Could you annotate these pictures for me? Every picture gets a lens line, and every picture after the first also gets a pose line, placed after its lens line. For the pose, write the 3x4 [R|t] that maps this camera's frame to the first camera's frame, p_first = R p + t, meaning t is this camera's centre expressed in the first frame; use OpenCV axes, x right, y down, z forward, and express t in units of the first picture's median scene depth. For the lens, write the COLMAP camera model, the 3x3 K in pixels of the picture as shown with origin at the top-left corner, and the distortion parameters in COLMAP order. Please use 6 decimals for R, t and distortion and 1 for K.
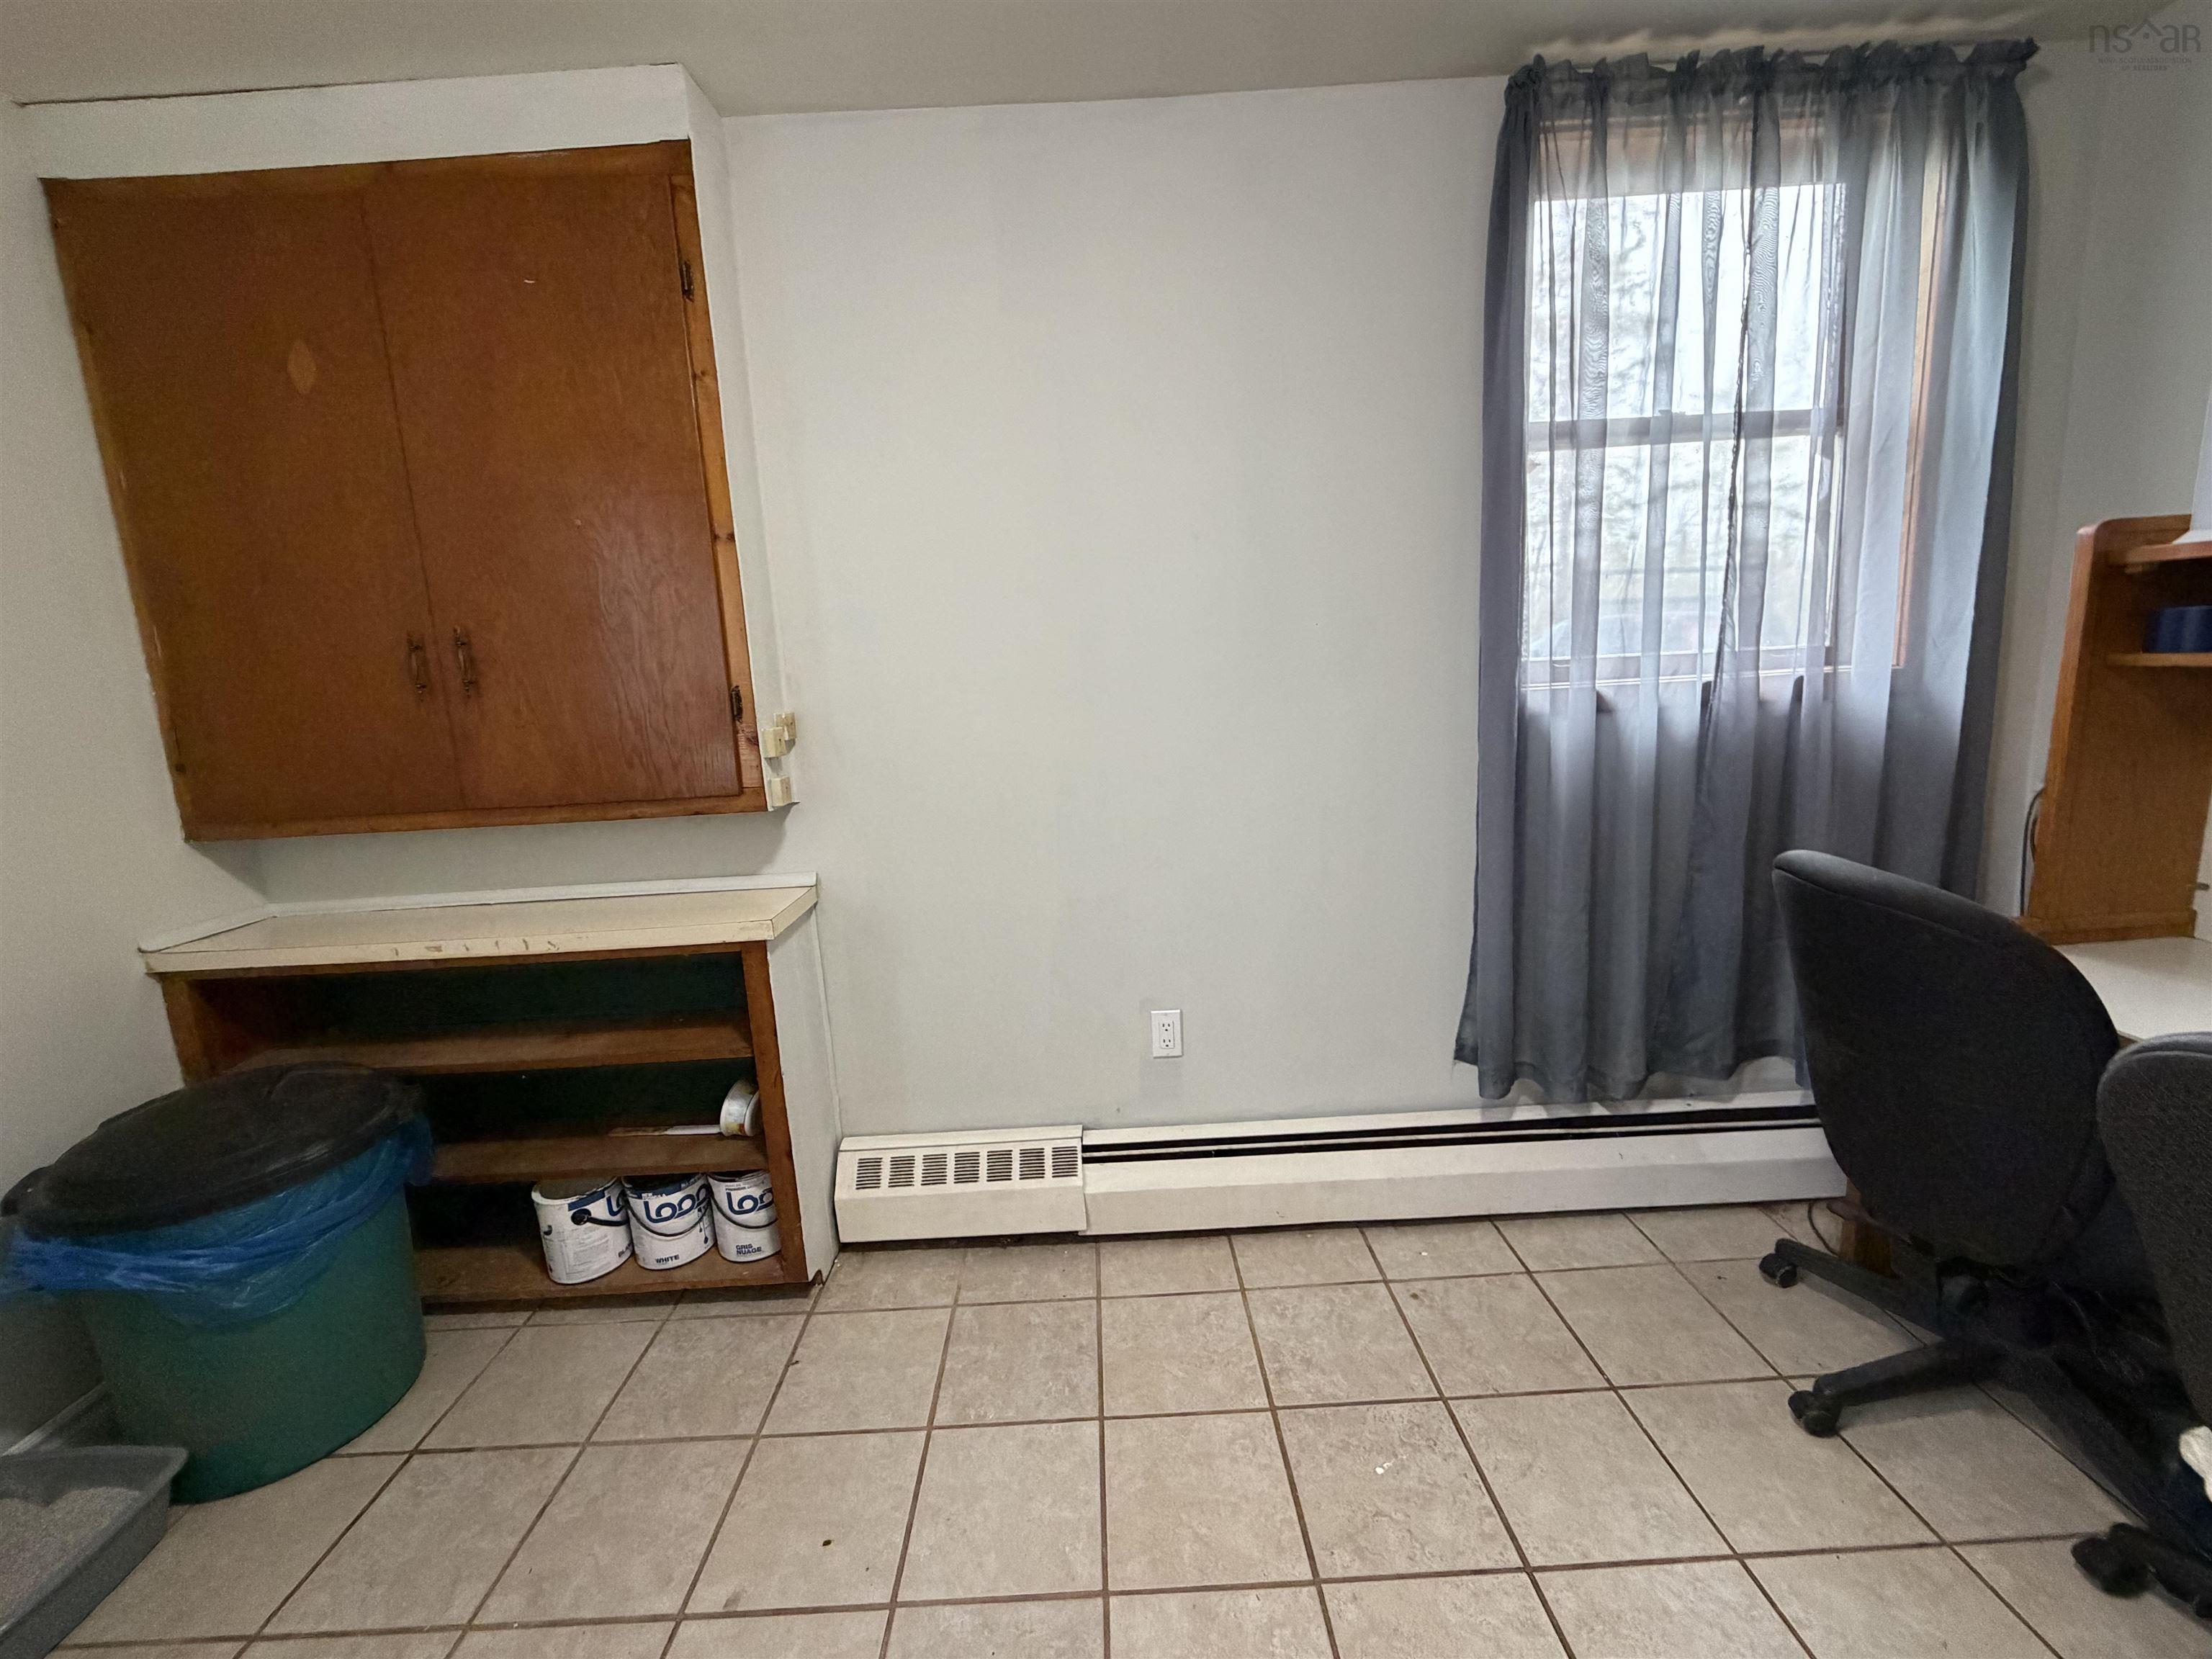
lens RADIAL K [[882.1, 0, 1098.1], [0, 882.1, 822.1], [0, 0, 1]] dist [0.001633, -0.000187]
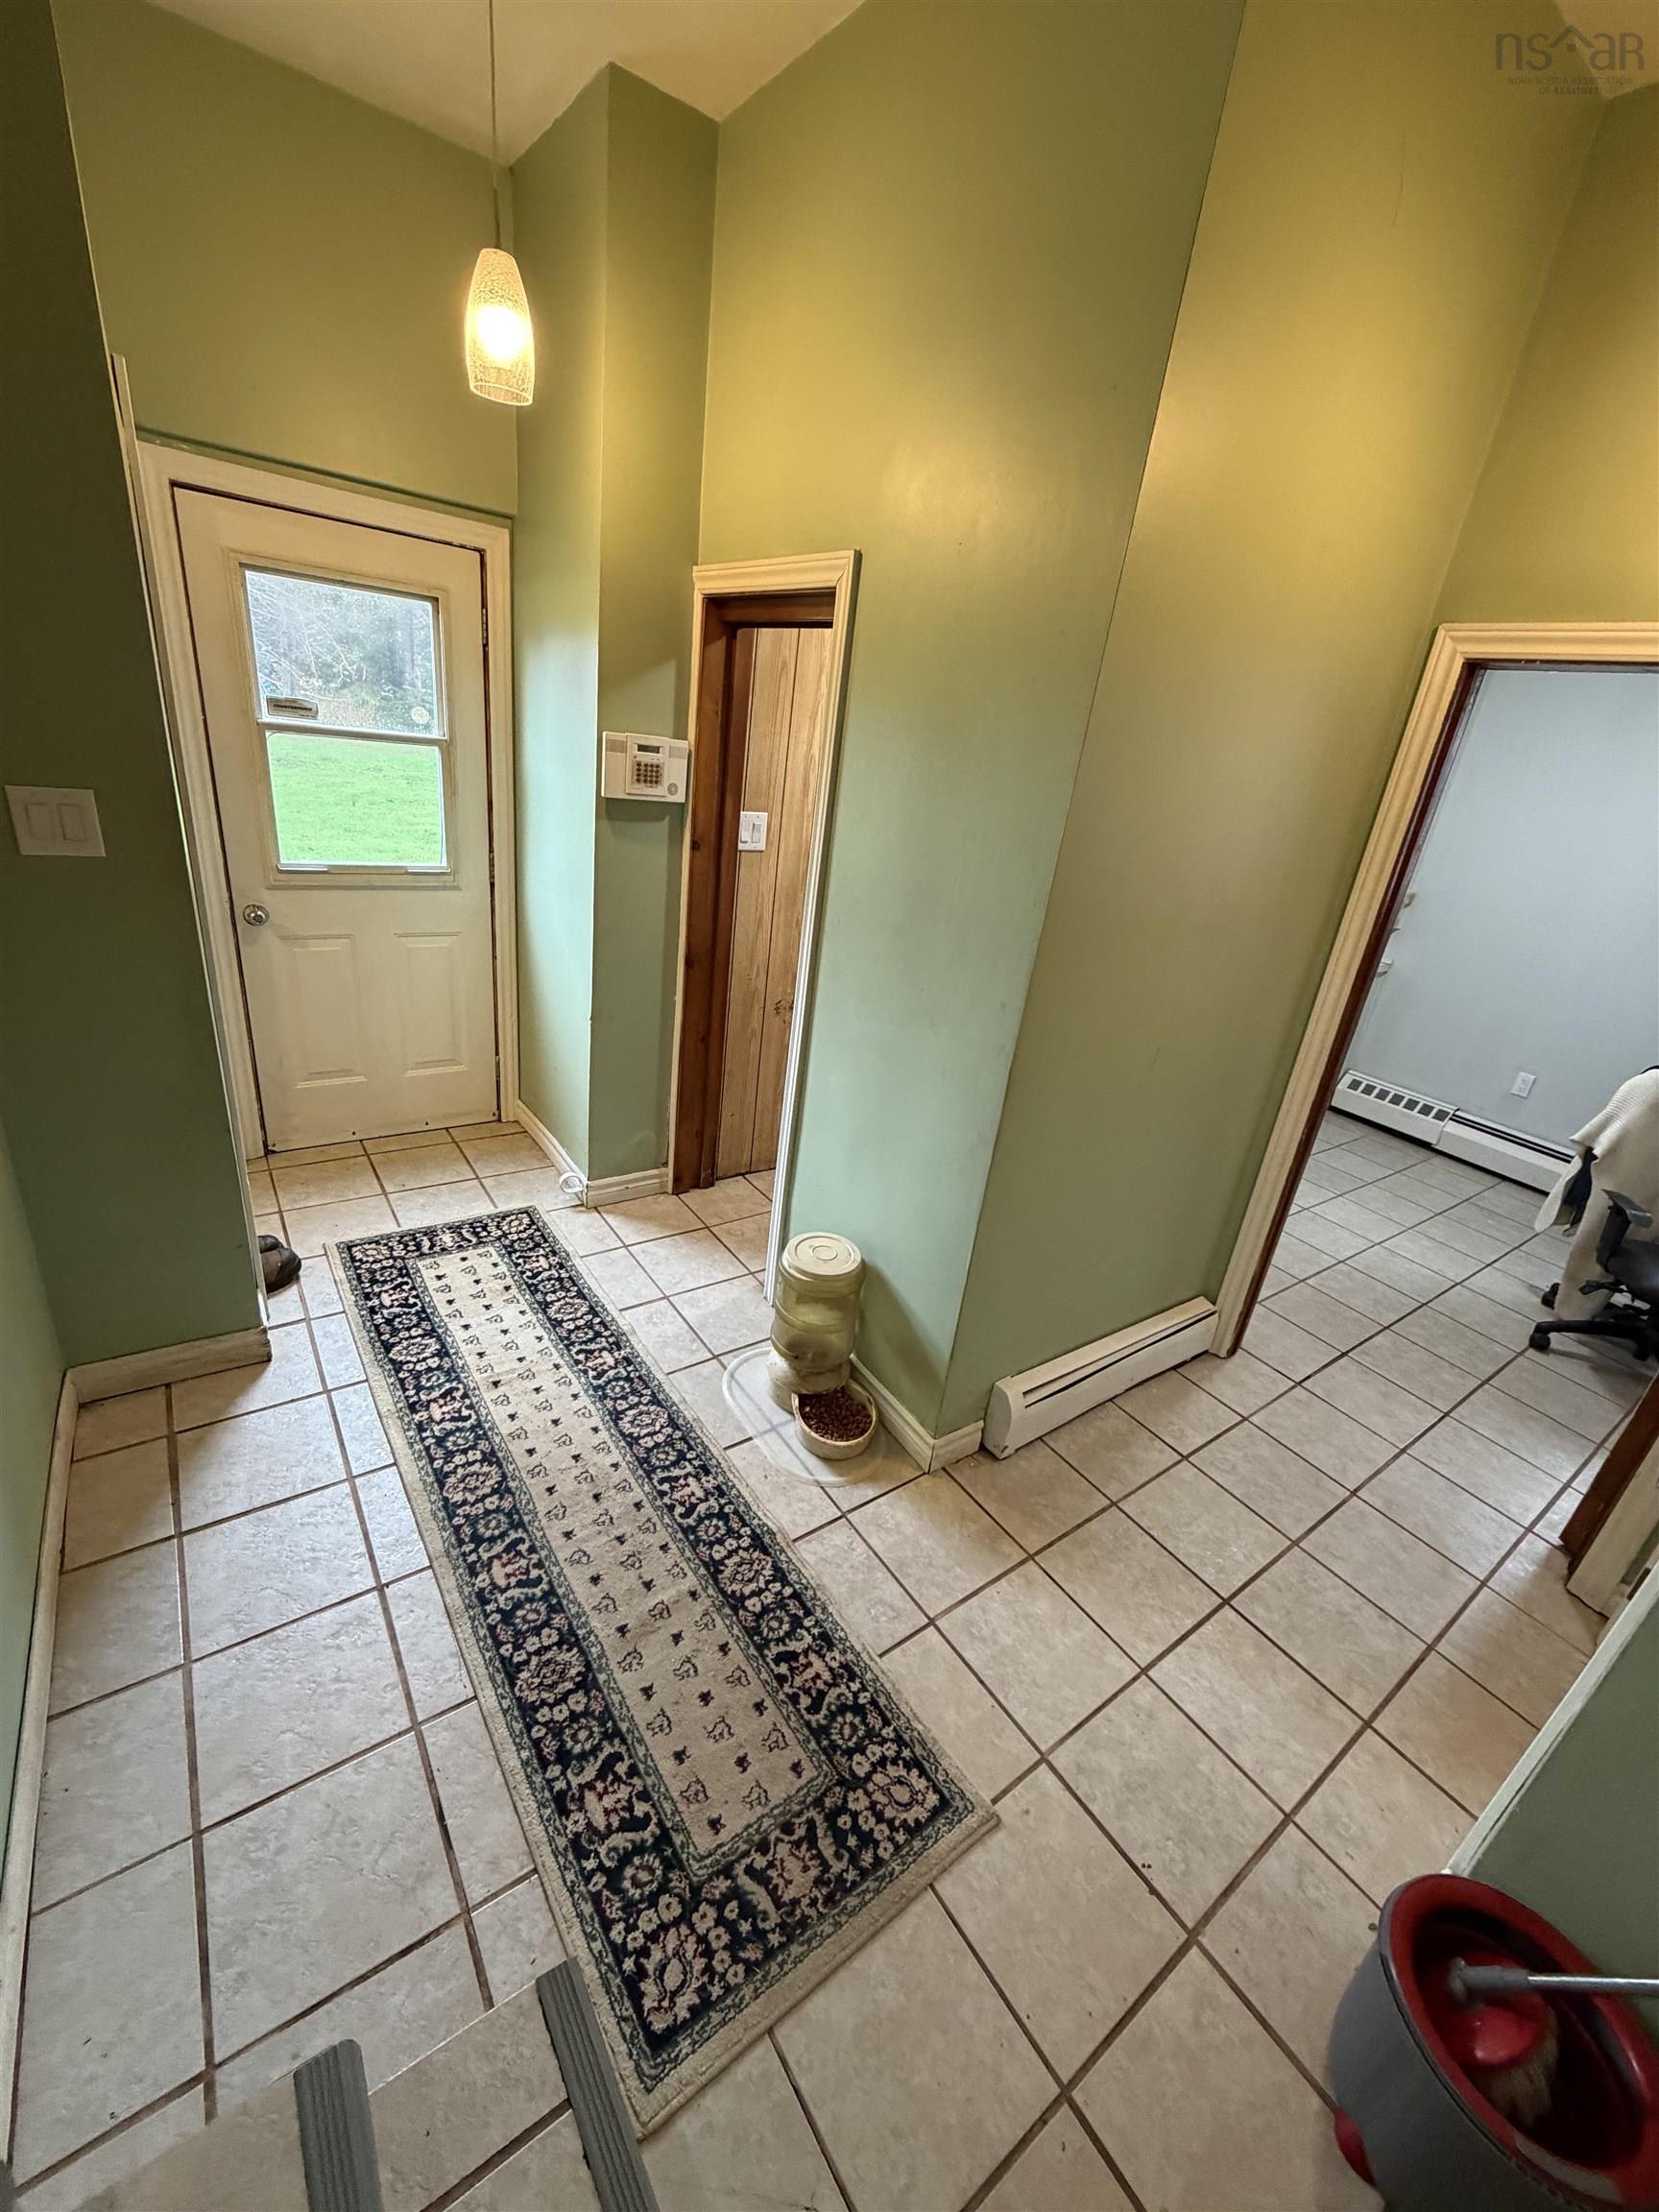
lens RADIAL K [[882.1, 0, 830.9], [0, 882.1, 1099.6], [0, 0, 1]] dist [0.001633, -0.000187]
pose [[0.559141, 0.424022, -0.712437, 0.693266], [-0.275681, 0.905510, 0.322571, 0.044825], [0.781896, 0.016042, 0.623203, -1.672062]]
